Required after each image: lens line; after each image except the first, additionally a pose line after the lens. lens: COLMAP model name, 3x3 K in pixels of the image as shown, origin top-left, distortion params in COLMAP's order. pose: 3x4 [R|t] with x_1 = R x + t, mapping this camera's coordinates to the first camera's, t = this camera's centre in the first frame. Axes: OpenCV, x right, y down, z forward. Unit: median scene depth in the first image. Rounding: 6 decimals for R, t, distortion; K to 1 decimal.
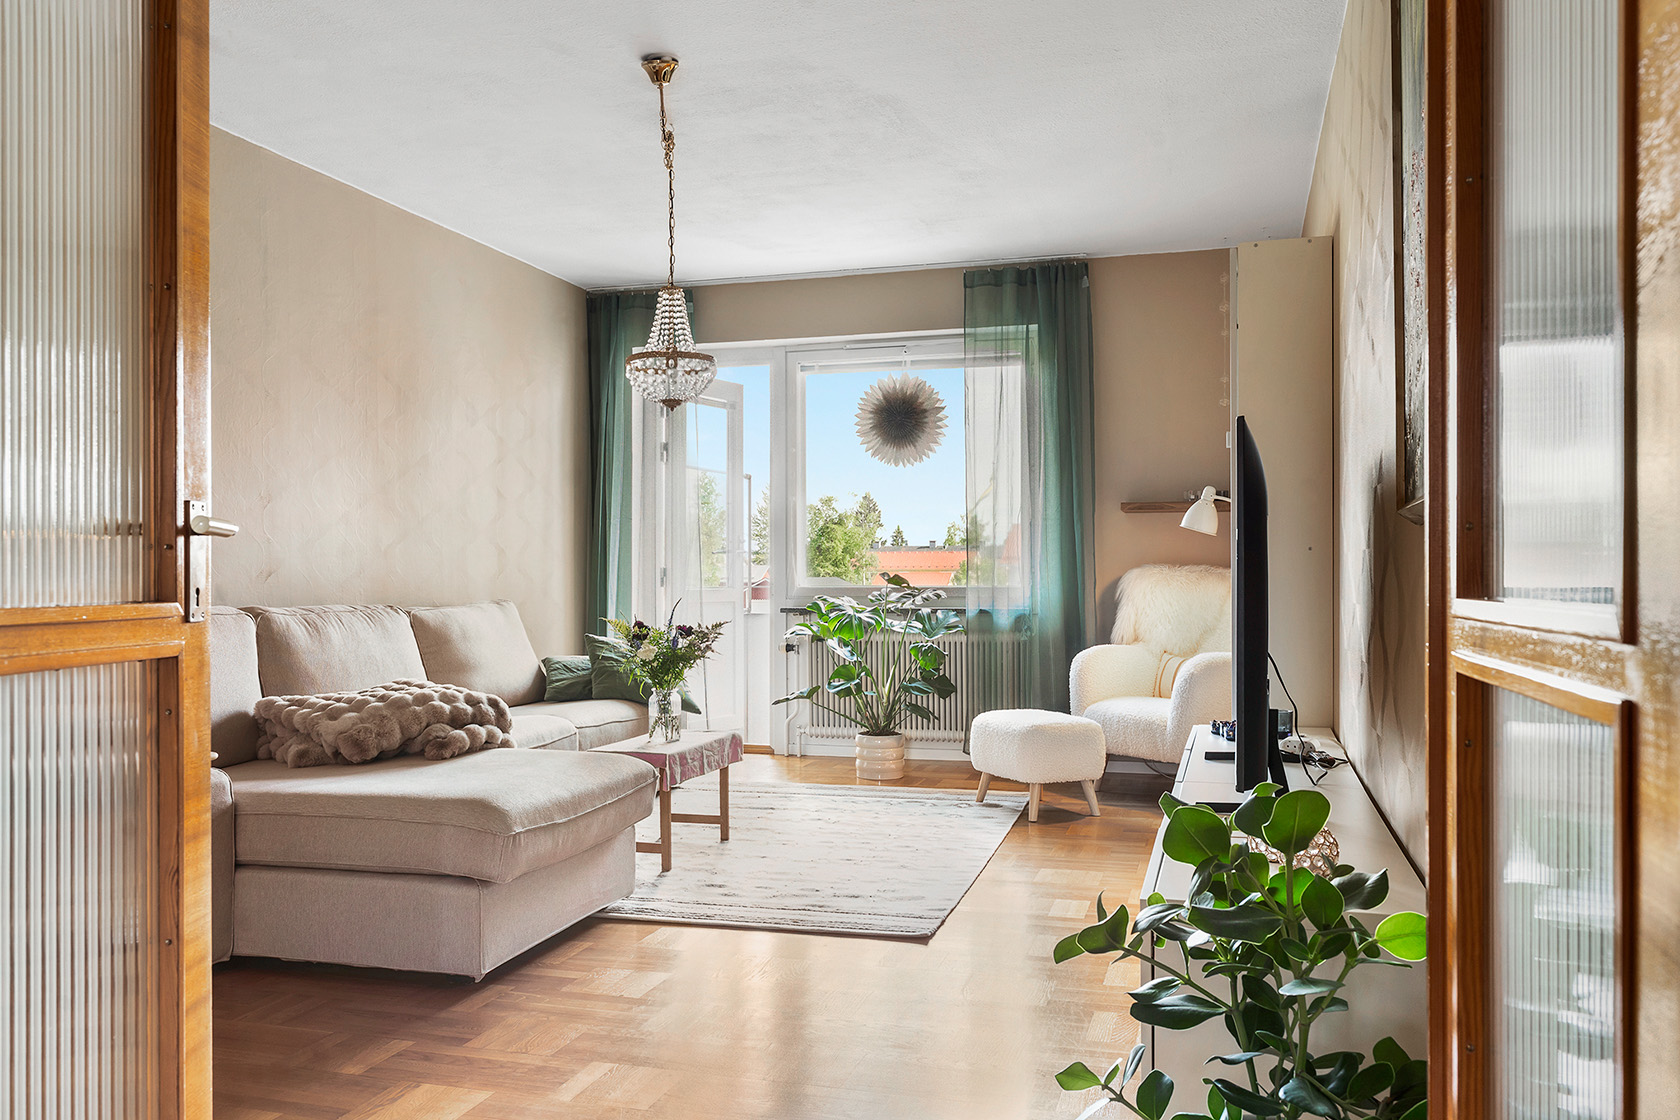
lens RADIAL K [[1320.8, 0, 839.8], [0, 1320.8, 569.1], [0, 0, 1]] dist [0.009154, 0.001450]
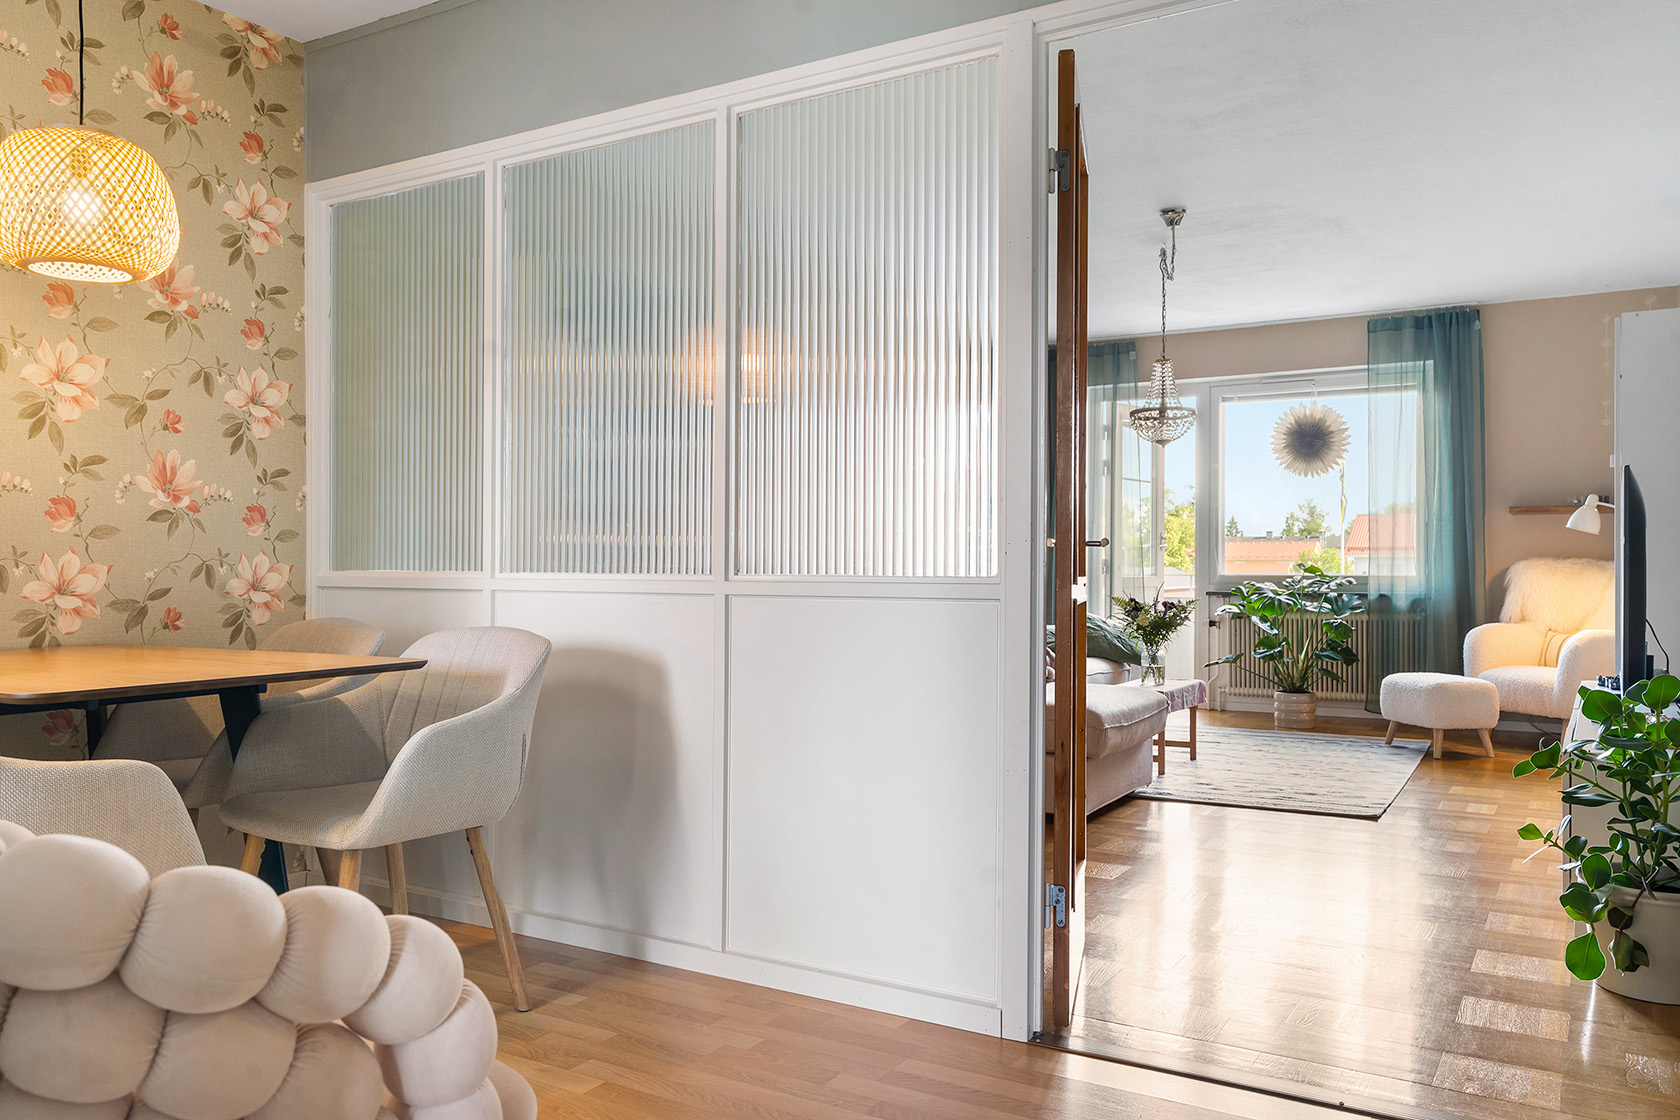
lens RADIAL K [[1242.1, 0, 840.0], [0, 1242.1, 560.0], [0, 0, 1]] dist [0.006069, -0.002759]
pose [[0.965738, 0.003037, -0.259502, -0.082582], [-0.002775, 0.999995, 0.001379, -0.001210], [0.259505, -0.000611, 0.965742, -0.256772]]
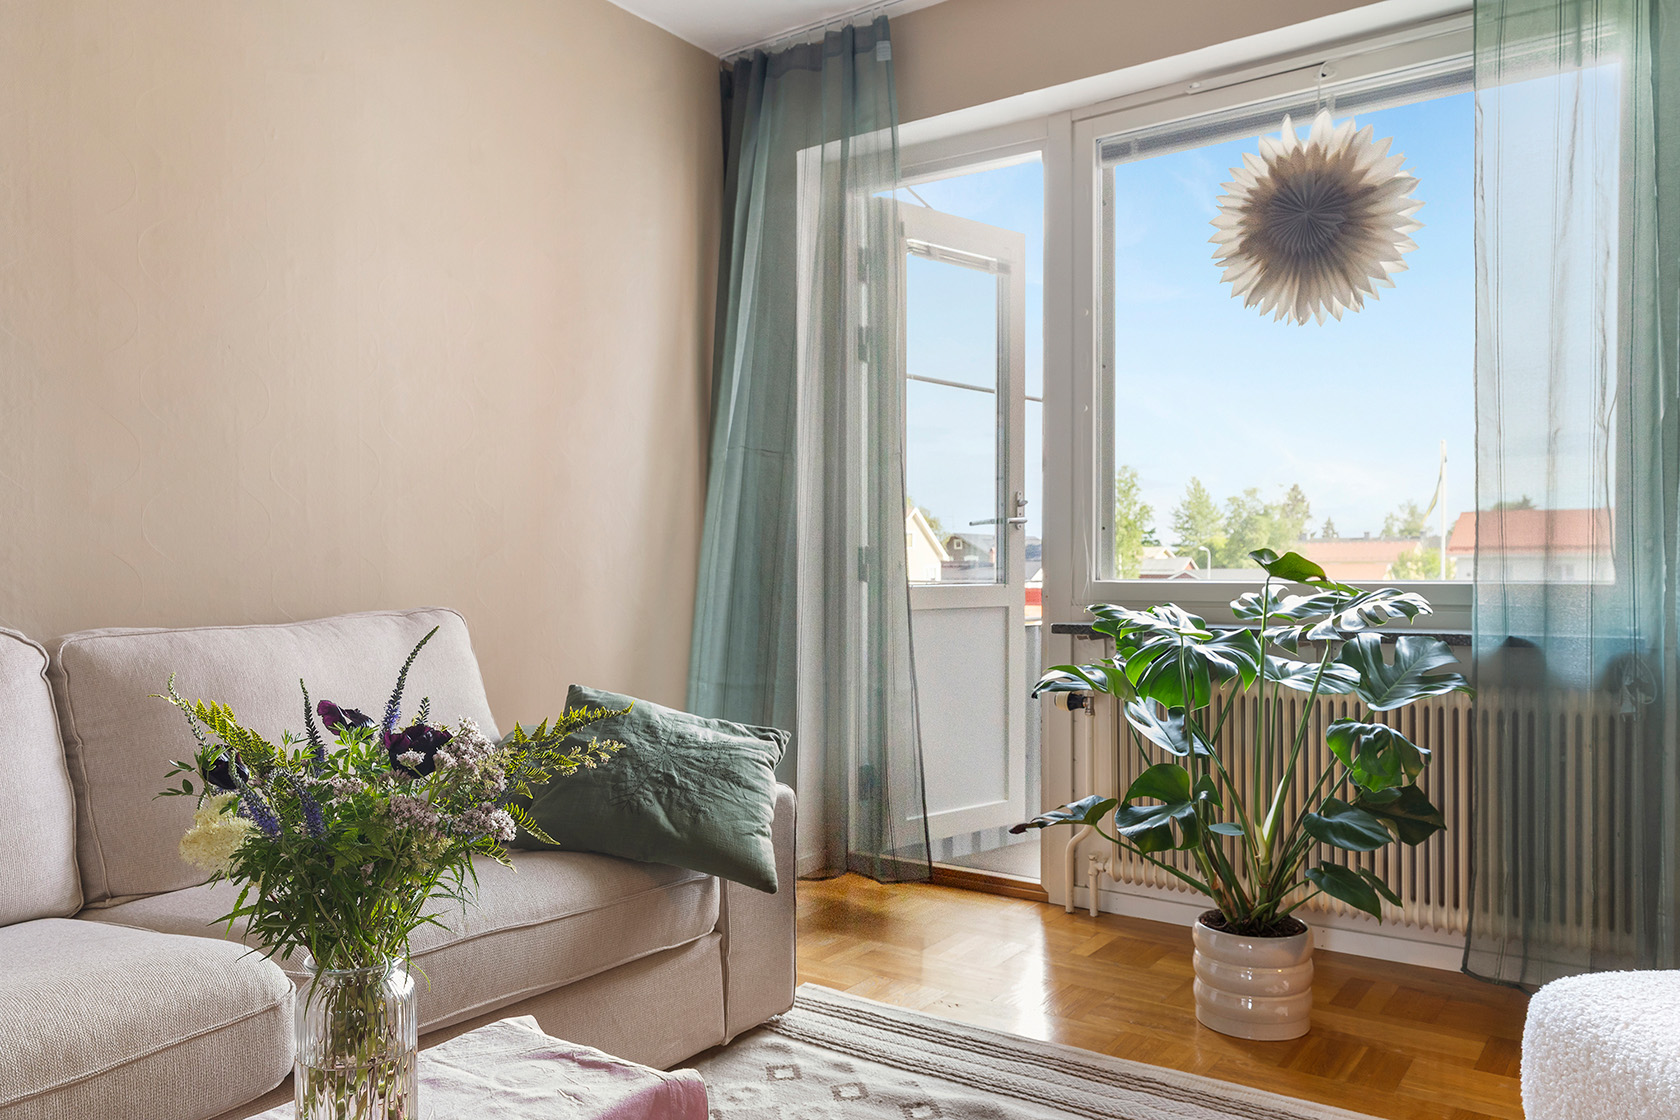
lens RADIAL K [[1232.3, 0, 805.5], [0, 1232.3, 581.3], [0, 0, 1]] dist [-0.006096, 0.000421]
pose [[0.936685, 0.002486, -0.350165, 0.034711], [0.003066, 0.999878, 0.015301, 0.006270], [0.350160, -0.015406, 0.936563, 0.581184]]
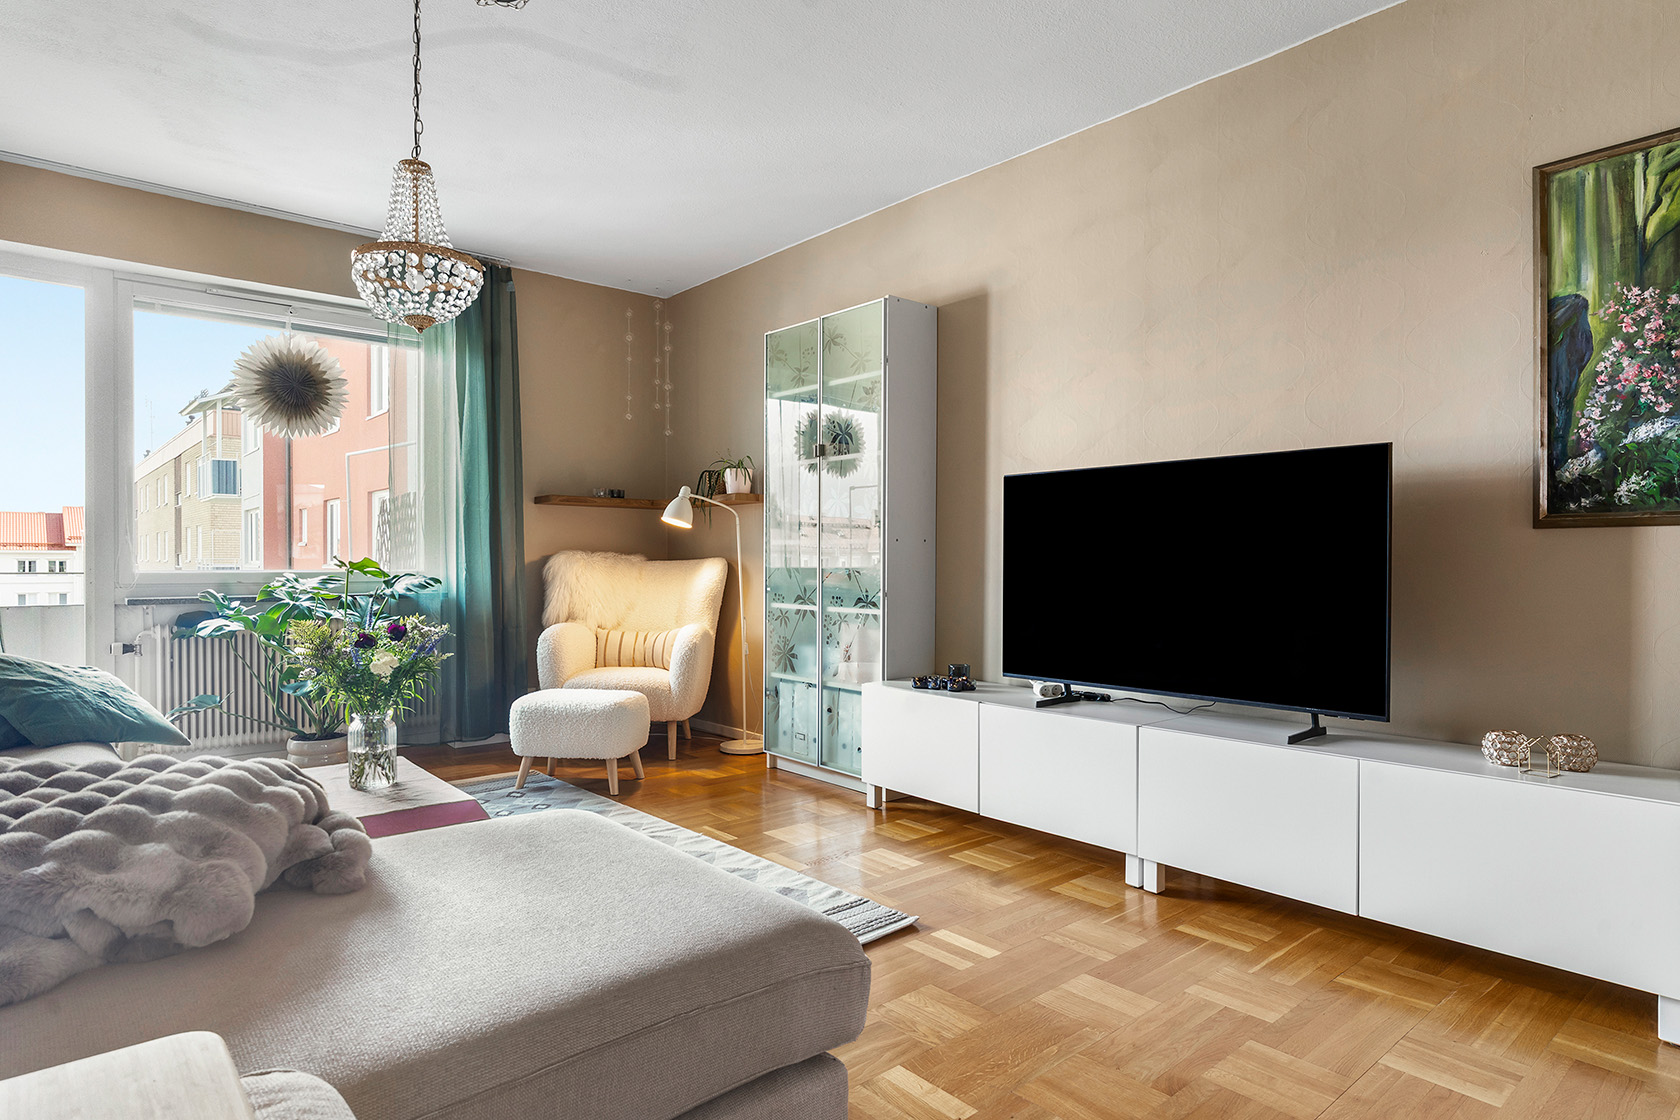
lens RADIAL K [[932.9, 0, 829.9], [0, 932.9, 558.6], [0, 0, 1]] dist [0.000282, 0.001996]
pose [[0.553601, 0.006583, 0.832756, -0.307896], [-0.007329, 0.999969, -0.003032, 0.004150], [-0.832750, -0.004425, 0.553631, 0.371262]]
